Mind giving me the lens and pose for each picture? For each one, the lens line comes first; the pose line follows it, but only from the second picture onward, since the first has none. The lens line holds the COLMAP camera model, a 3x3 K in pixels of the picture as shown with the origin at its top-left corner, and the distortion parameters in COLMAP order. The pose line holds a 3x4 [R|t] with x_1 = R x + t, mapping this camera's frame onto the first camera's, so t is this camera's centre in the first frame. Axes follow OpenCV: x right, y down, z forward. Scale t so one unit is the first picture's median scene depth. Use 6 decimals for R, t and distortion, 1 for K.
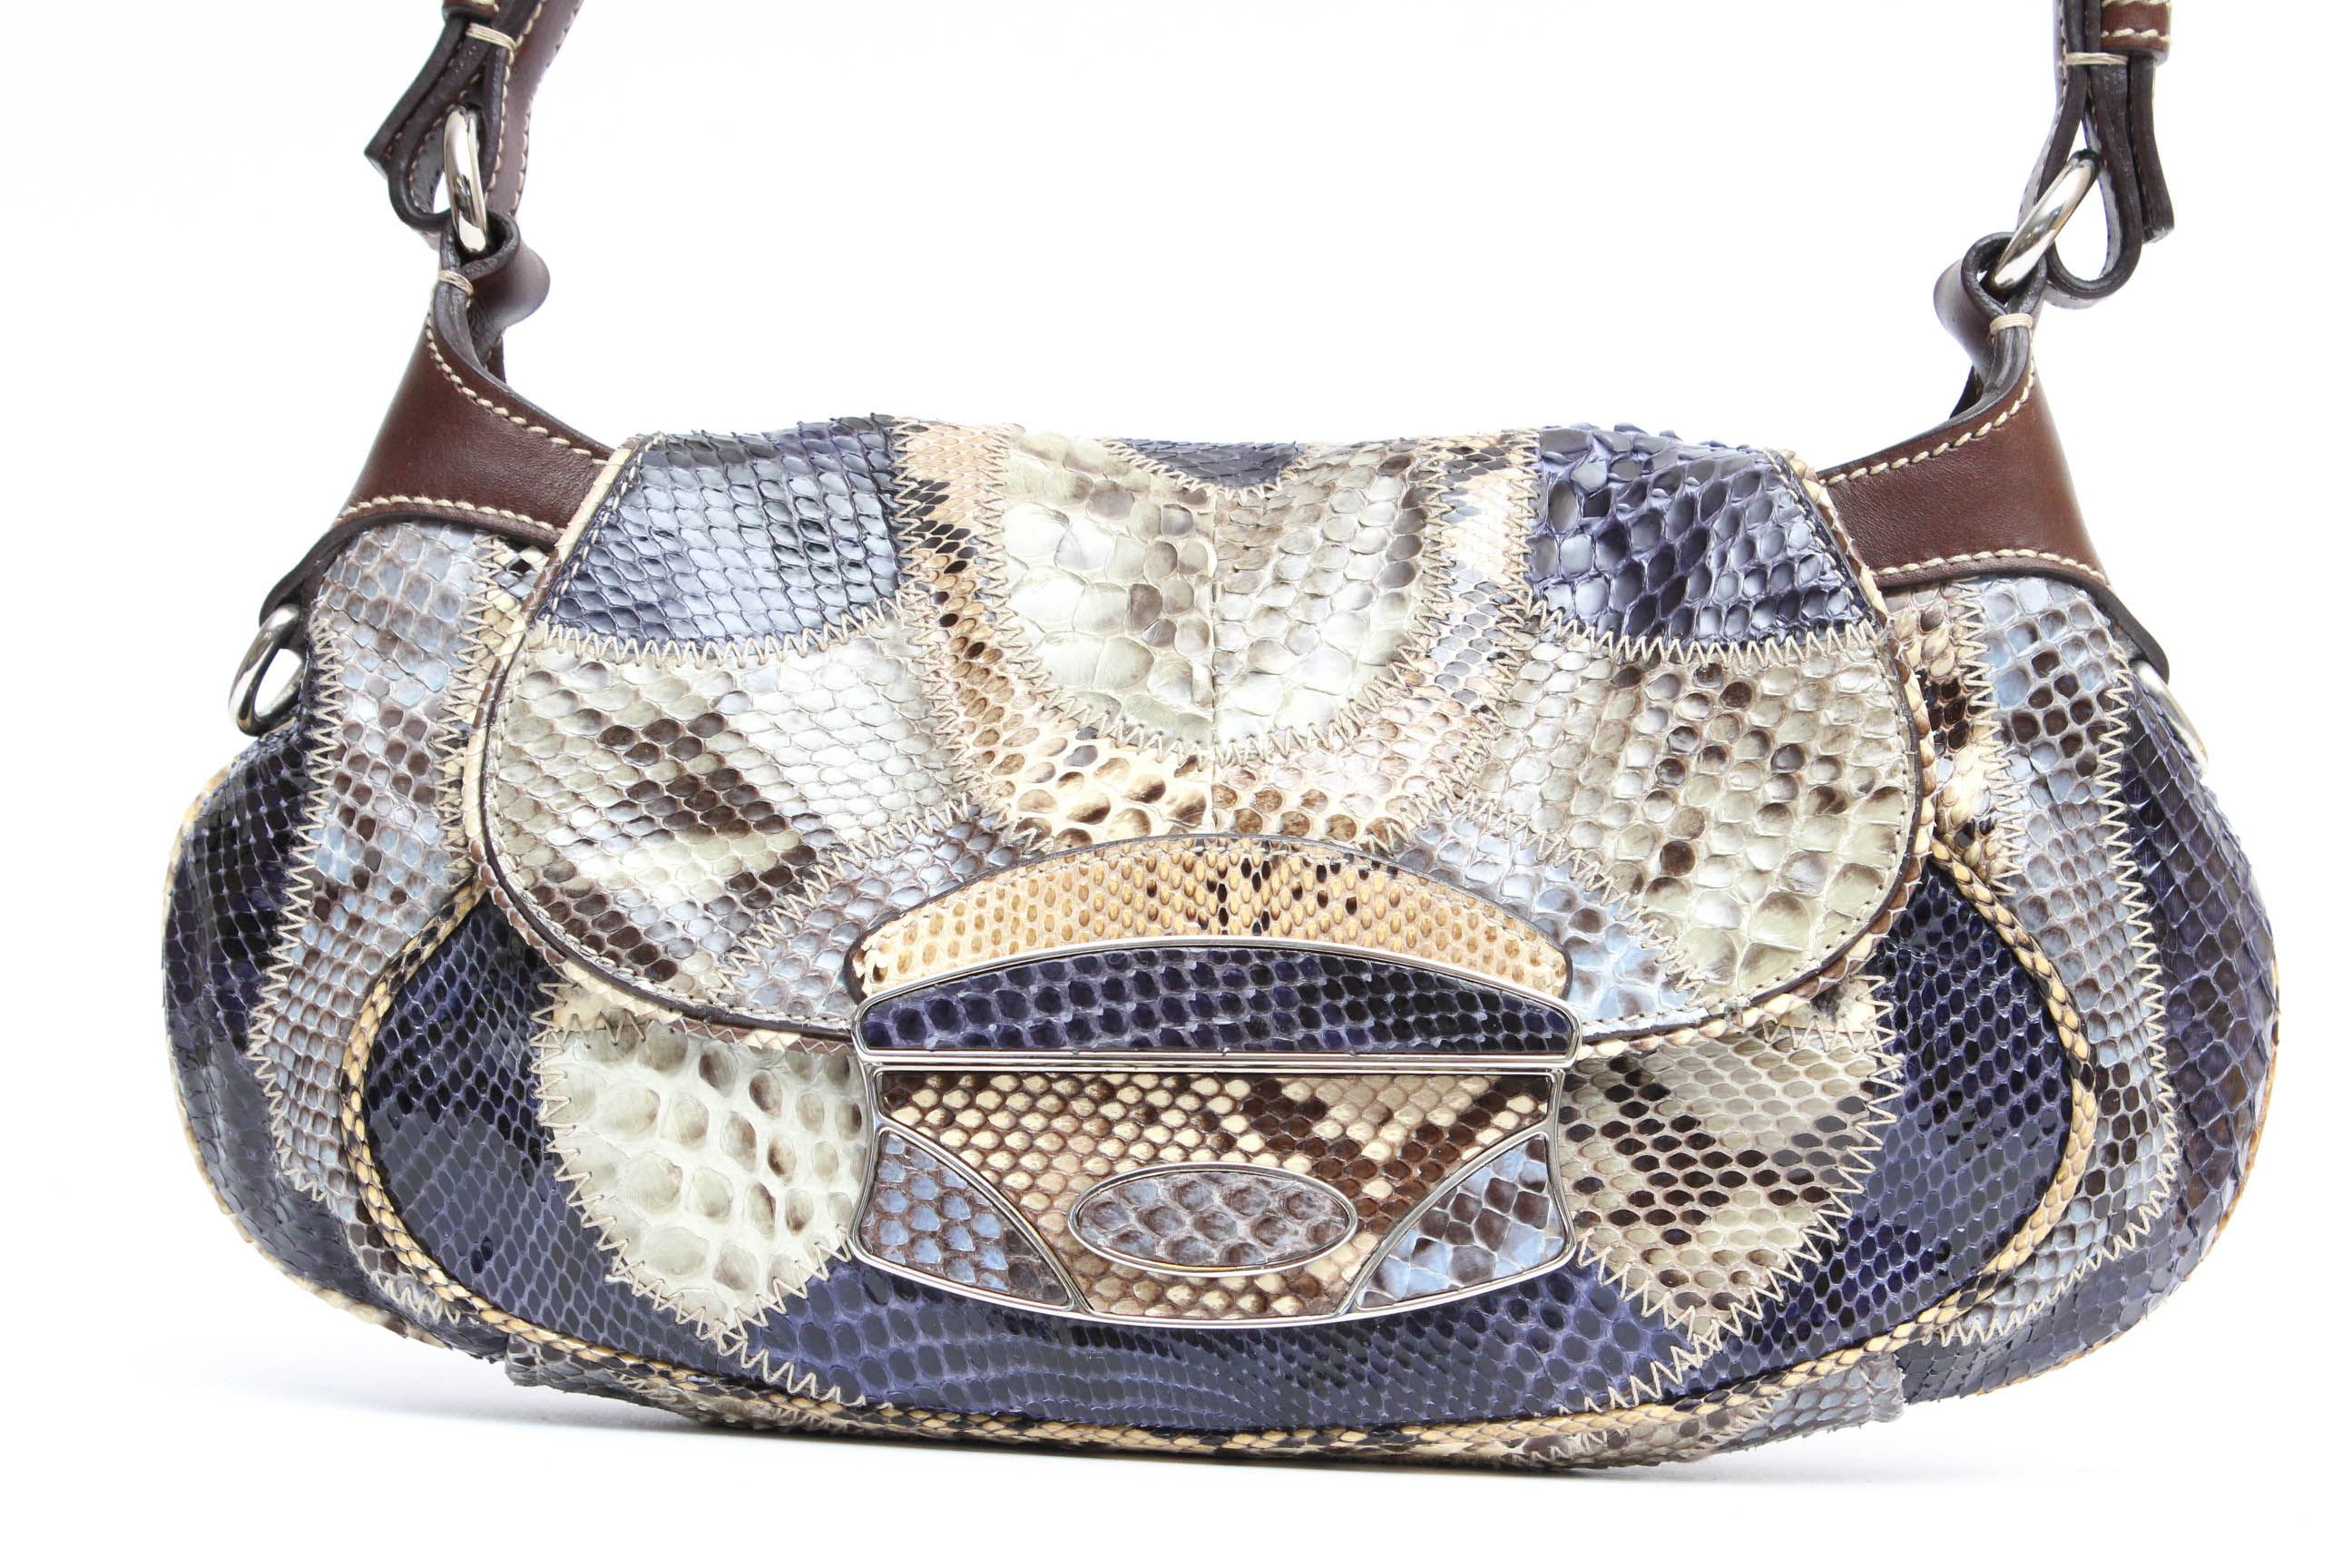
lens RADIAL K [[5120.1, 0, 1176.0], [0, 5120.1, 784.0], [0, 0, 1]] dist [0.118637, 0.185875]
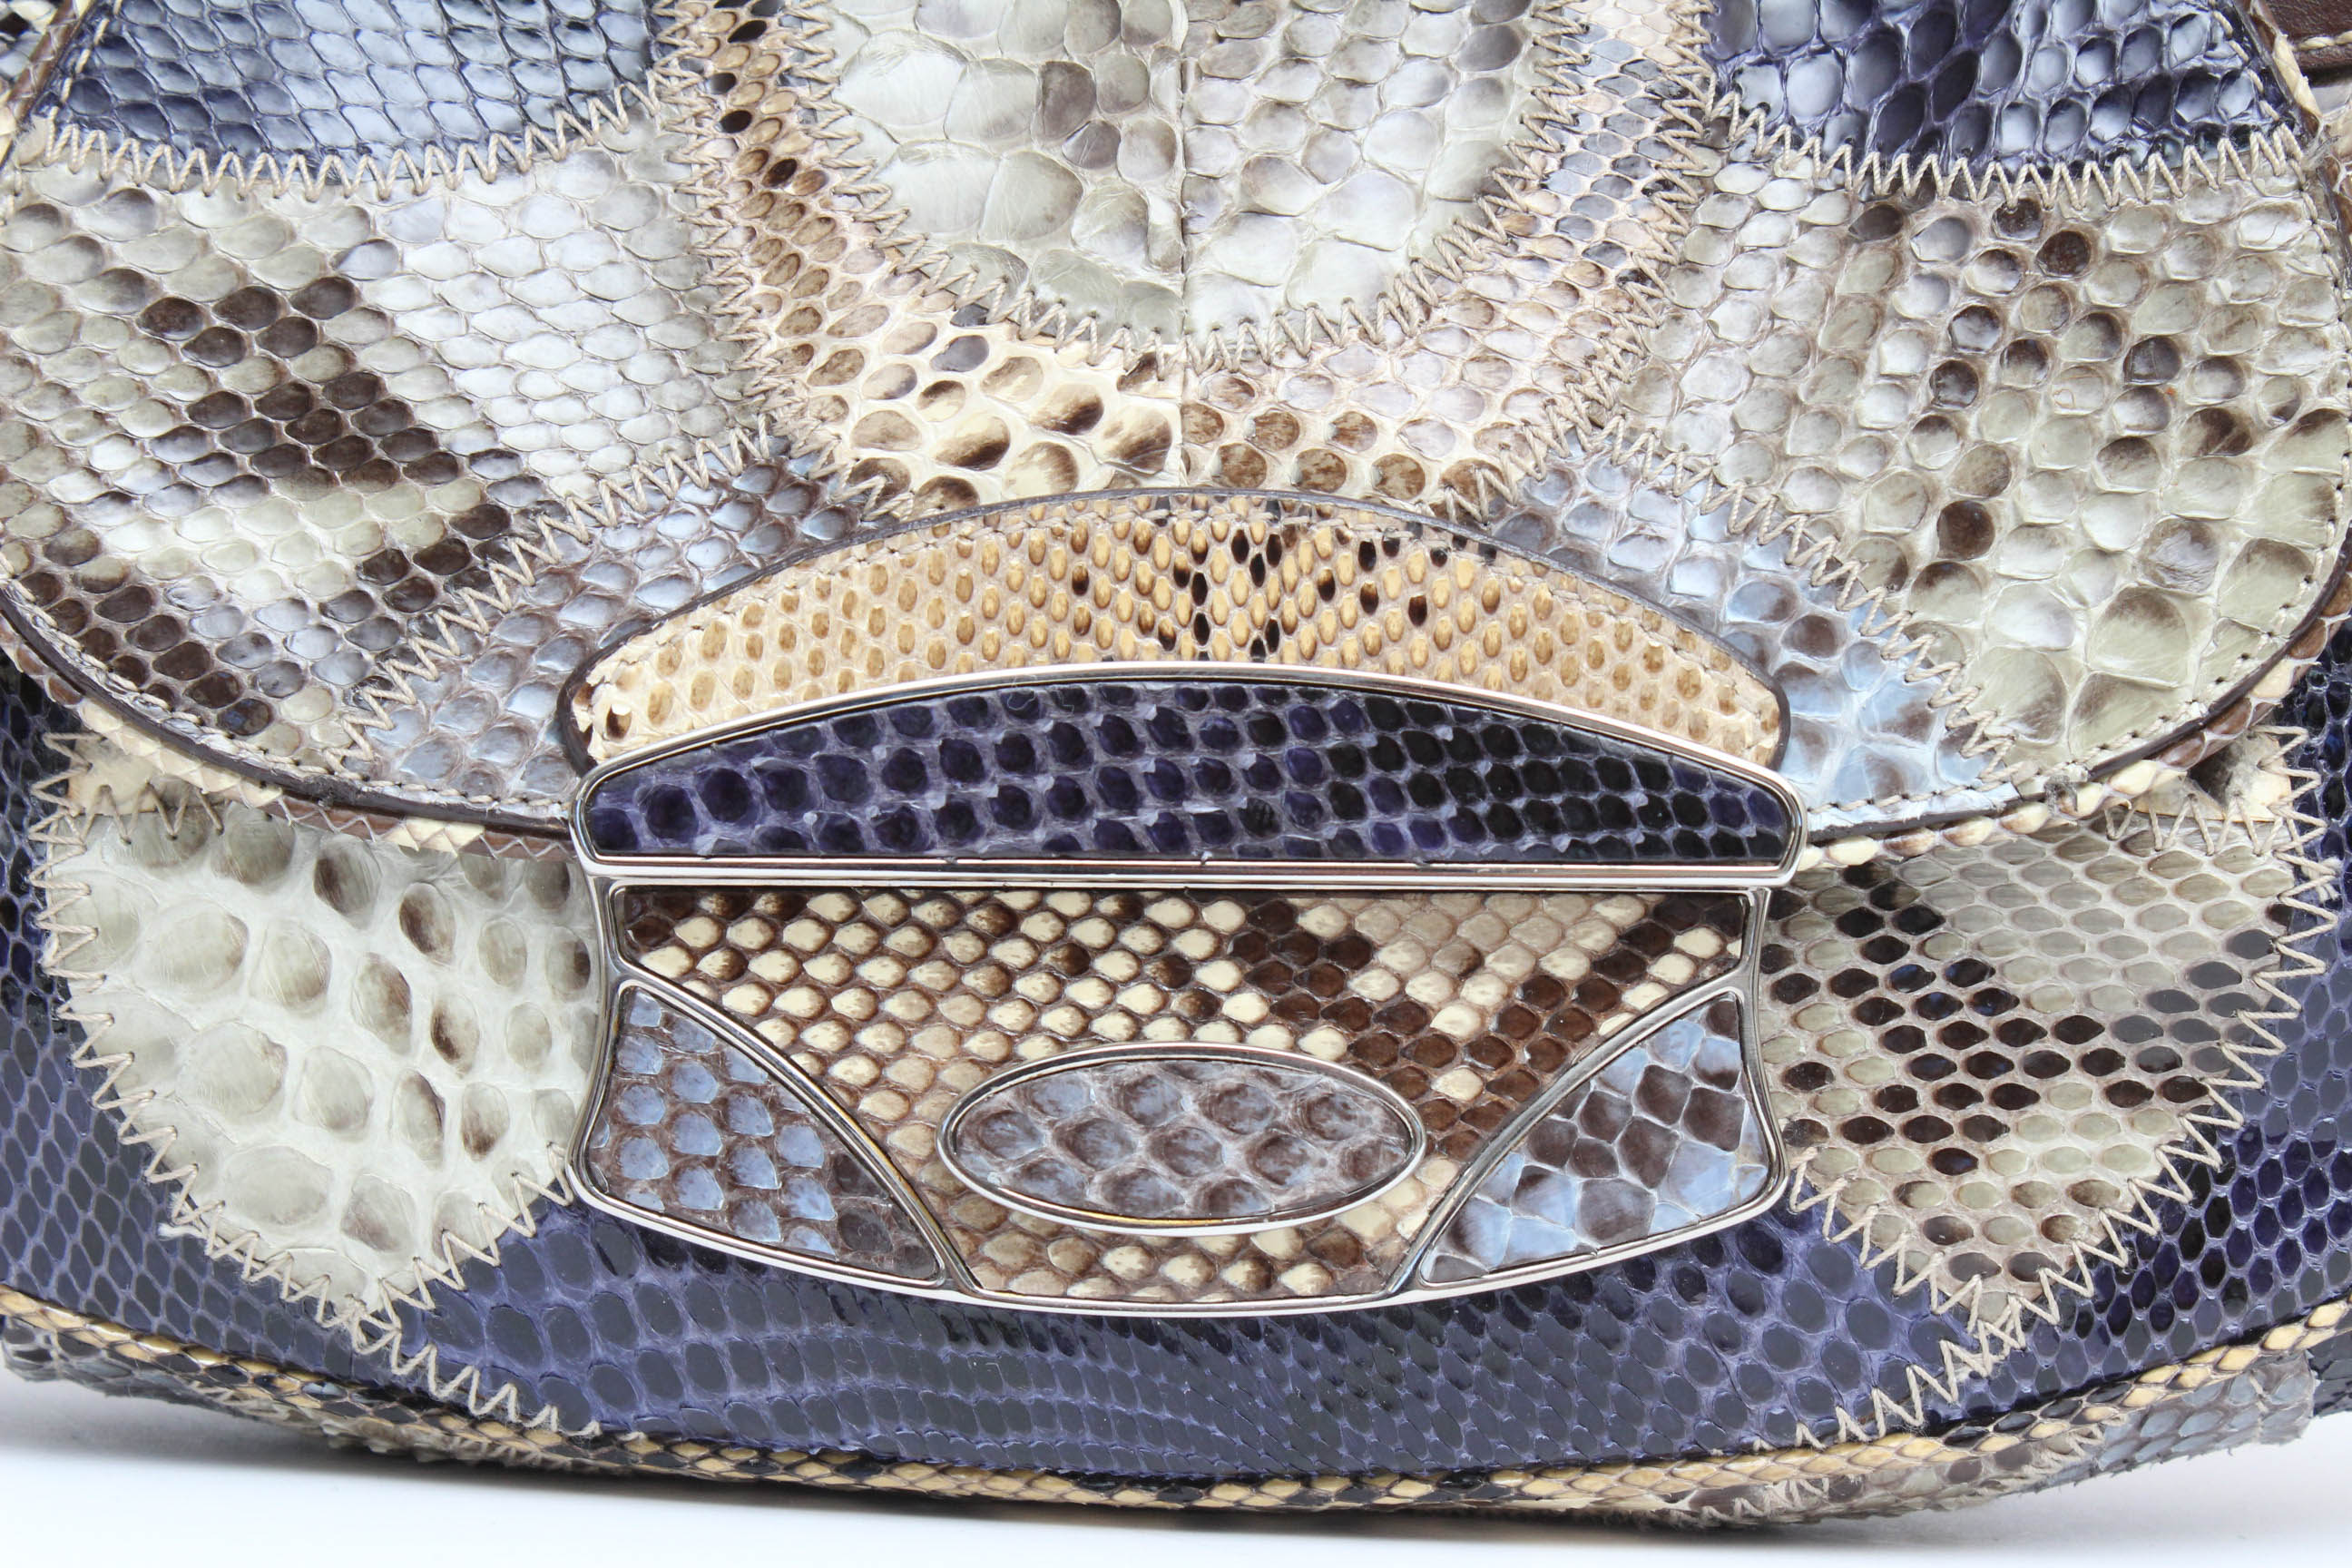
lens RADIAL K [[5300.1, 0, 1145.6], [0, 5300.1, 744.1], [0, 0, 1]] dist [0.090525, 0.053760]
pose [[0.999740, 0.001781, 0.022713, -0.010950], [-0.003638, 0.996624, 0.082024, -0.010878], [-0.022490, -0.082085, 0.996372, 0.386684]]
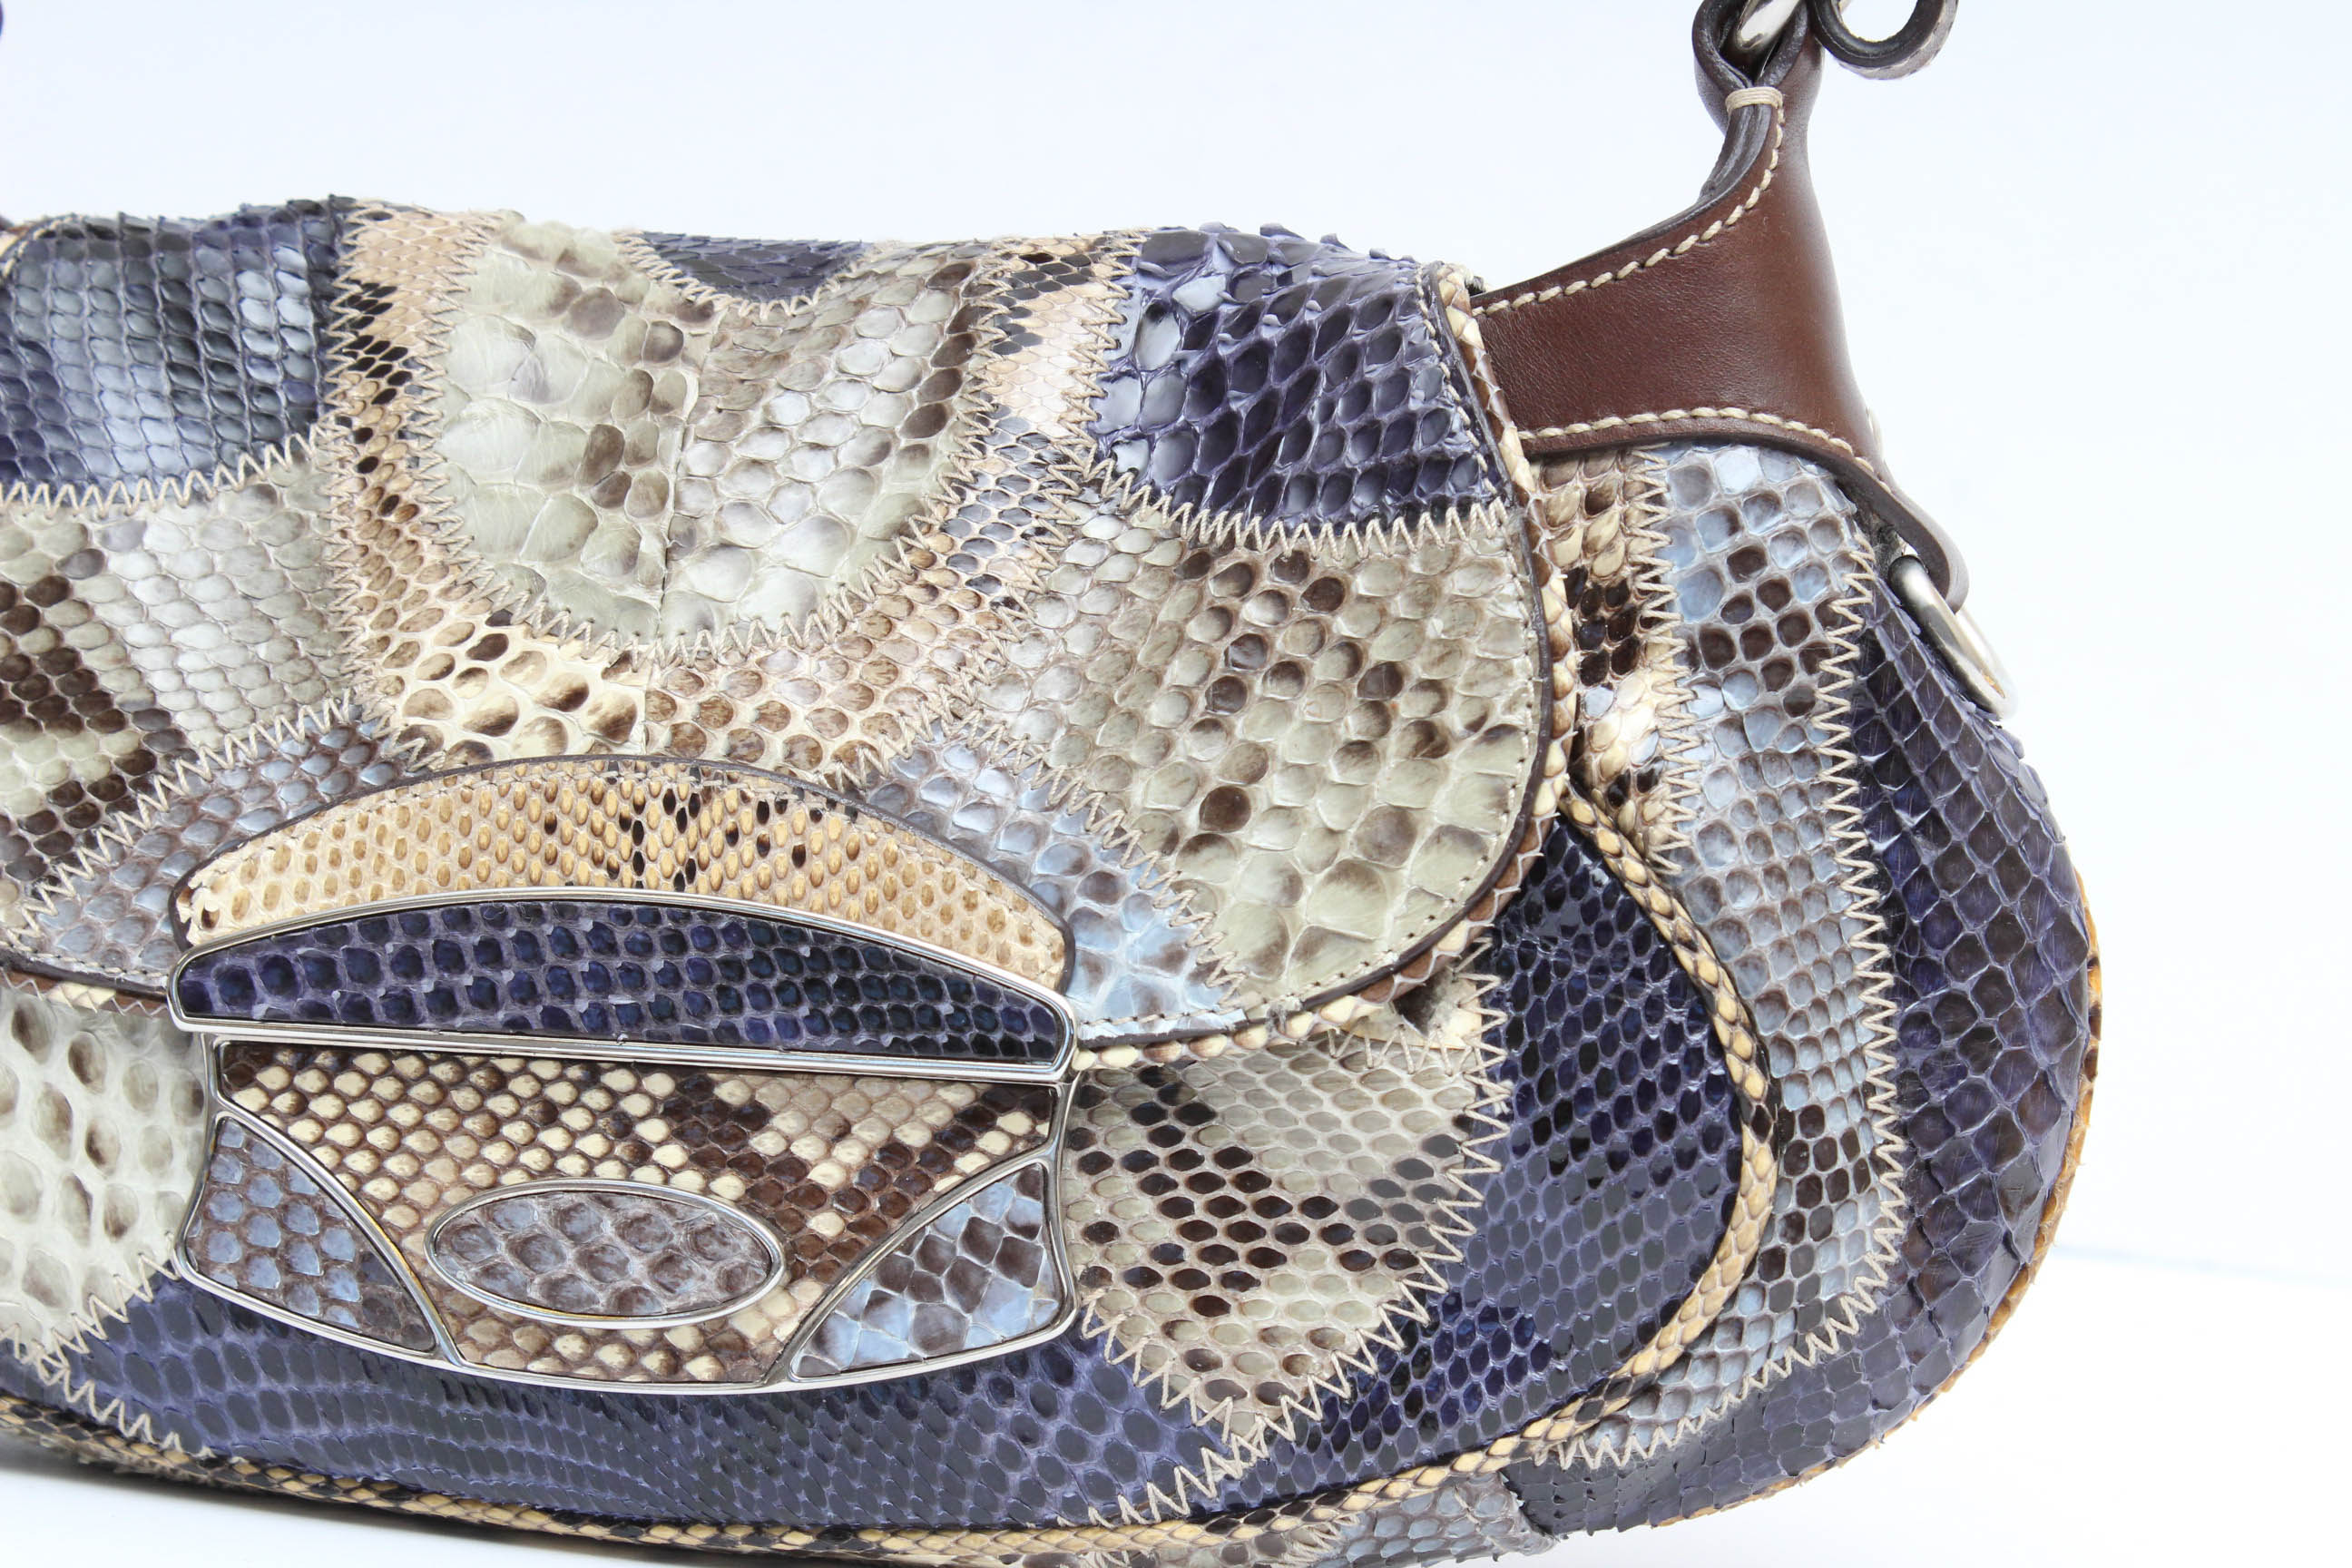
lens RADIAL K [[5362.4, 0, 1176.0], [0, 5362.4, 784.0], [0, 0, 1]] dist [0.120399, -0.087930]
pose [[0.976721, 0.037800, -0.211158, 0.256941], [-0.026611, 0.998099, 0.055584, -0.032937], [0.212858, -0.048671, 0.975870, 0.225990]]
